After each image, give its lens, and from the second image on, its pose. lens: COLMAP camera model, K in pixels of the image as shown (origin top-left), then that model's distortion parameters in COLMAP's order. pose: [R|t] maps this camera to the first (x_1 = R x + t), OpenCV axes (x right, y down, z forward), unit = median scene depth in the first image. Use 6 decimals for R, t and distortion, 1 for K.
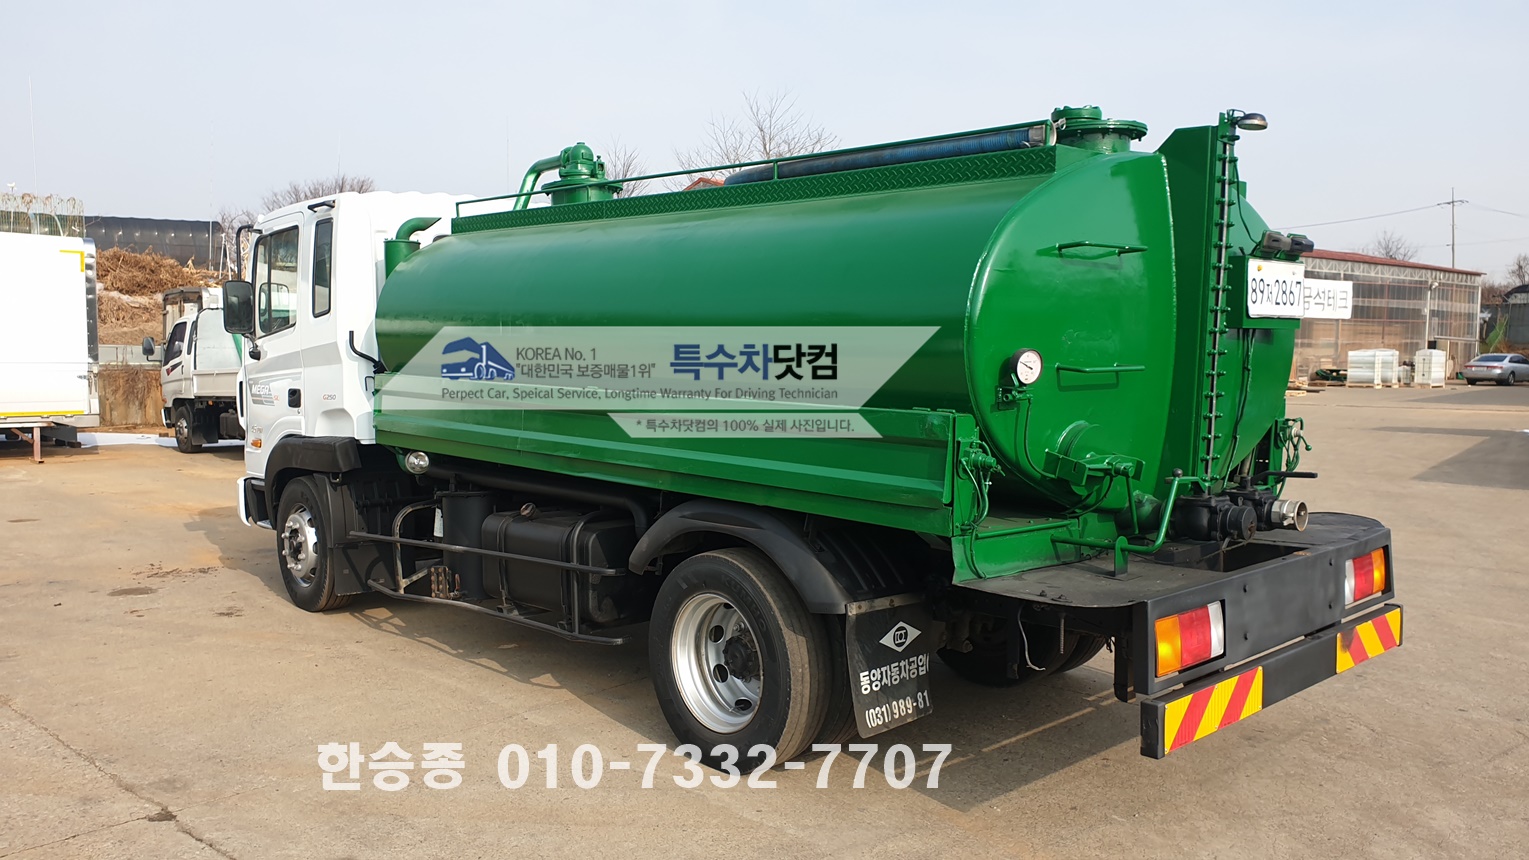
lens RADIAL K [[1204.3, 0, 764.5], [0, 1204.3, 430.0], [0, 0, 1]] dist [-0.000061, -0.000061]
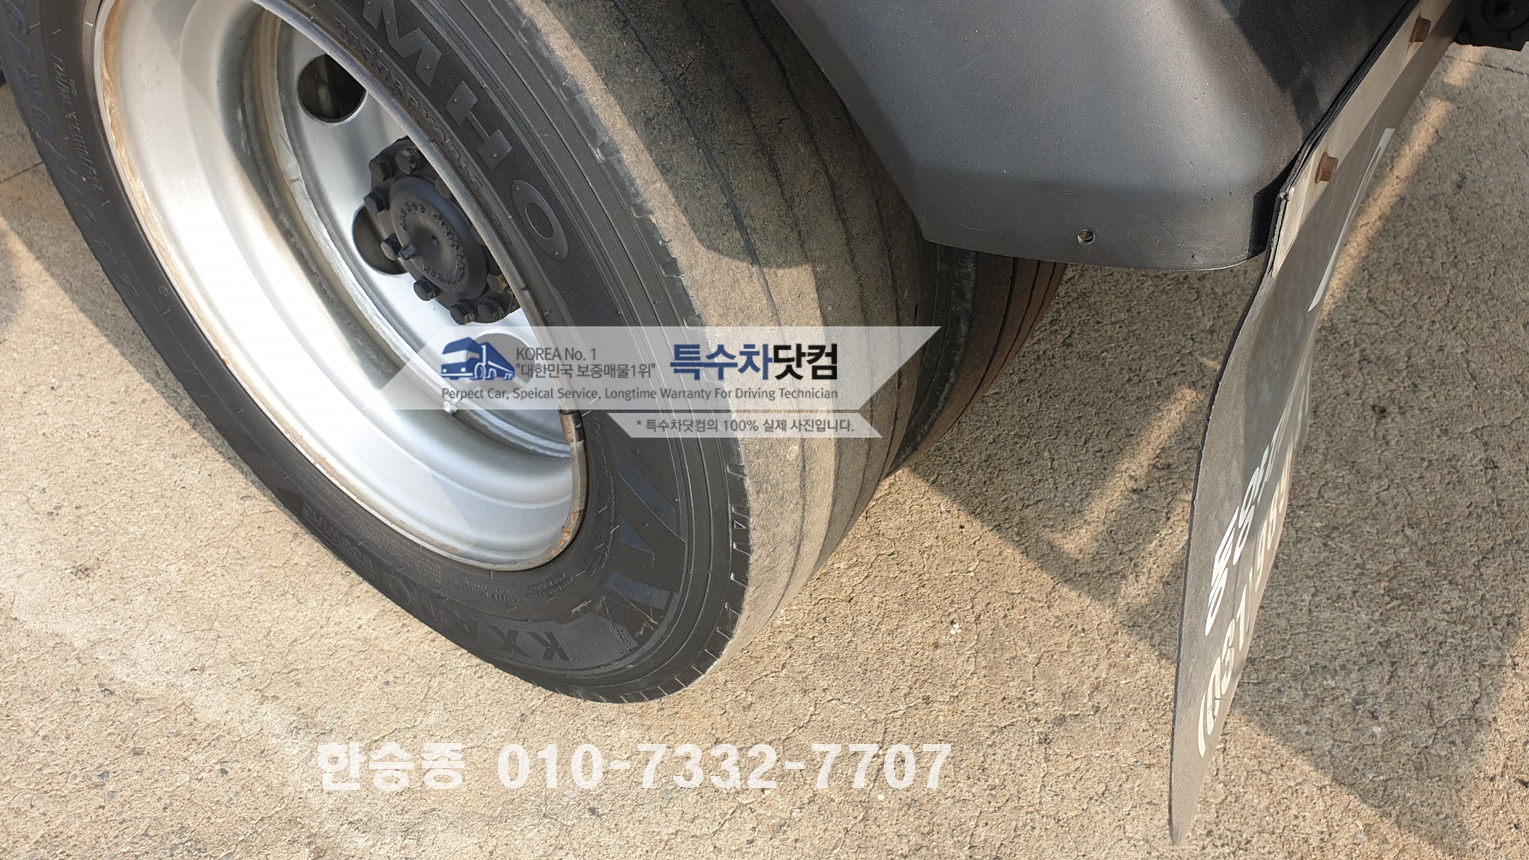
lens RADIAL K [[1204.3, 0, 764.5], [0, 1204.3, 430.0], [0, 0, 1]] dist [-0.000061, -0.000061]
pose [[0.981068, -0.137837, 0.136042, 0.001605], [0.021504, 0.775643, 0.630805, 0.083676], [-0.192468, -0.615937, 0.763922, 0.845944]]
